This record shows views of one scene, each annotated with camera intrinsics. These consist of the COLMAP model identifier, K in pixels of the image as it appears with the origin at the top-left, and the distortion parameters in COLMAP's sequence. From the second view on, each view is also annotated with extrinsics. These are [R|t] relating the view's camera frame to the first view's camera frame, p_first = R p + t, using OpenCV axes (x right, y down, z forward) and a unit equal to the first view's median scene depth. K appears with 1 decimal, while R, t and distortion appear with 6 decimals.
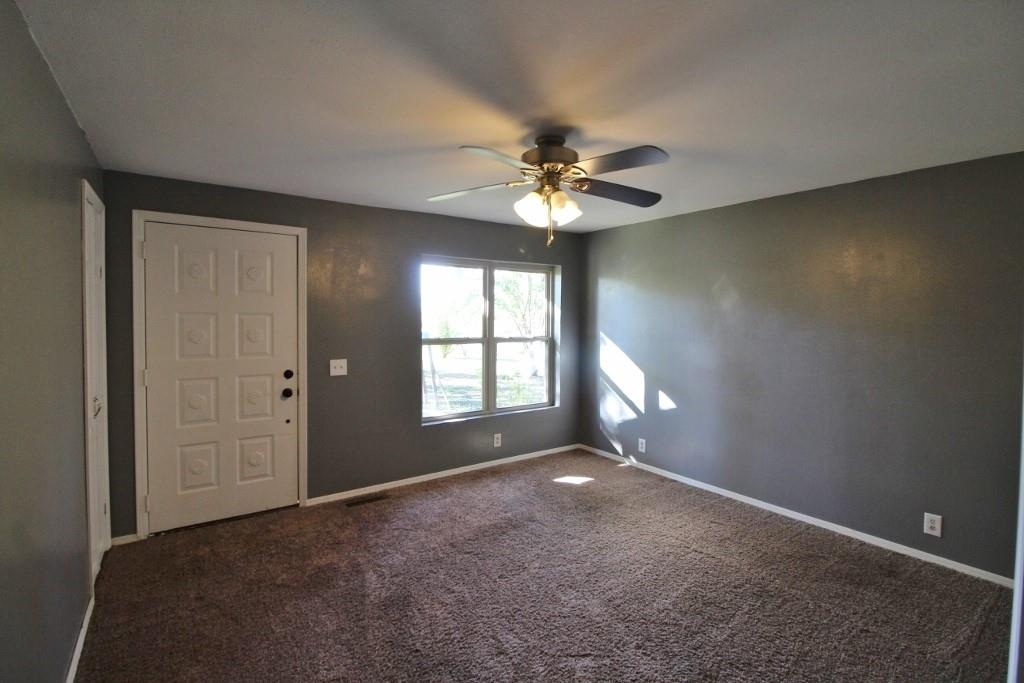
lens RADIAL K [[470.8, 0, 509.2], [0, 470.8, 338.2], [0, 0, 1]] dist [-0.010505, -0.006562]
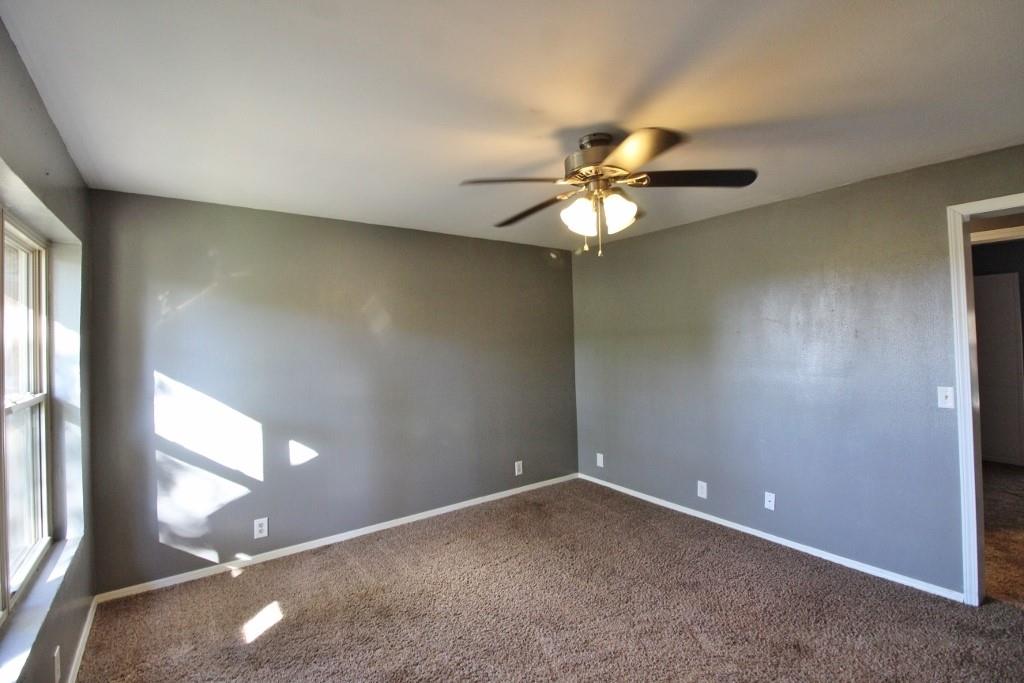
lens RADIAL K [[470.8, 0, 509.9], [0, 470.8, 337.2], [0, 0, 1]] dist [-0.010505, -0.006562]
pose [[-0.016960, -0.003208, 0.999851, -0.422932], [0.071595, 0.997424, 0.004414, -0.031082], [-0.997290, 0.071660, -0.016686, 0.636264]]
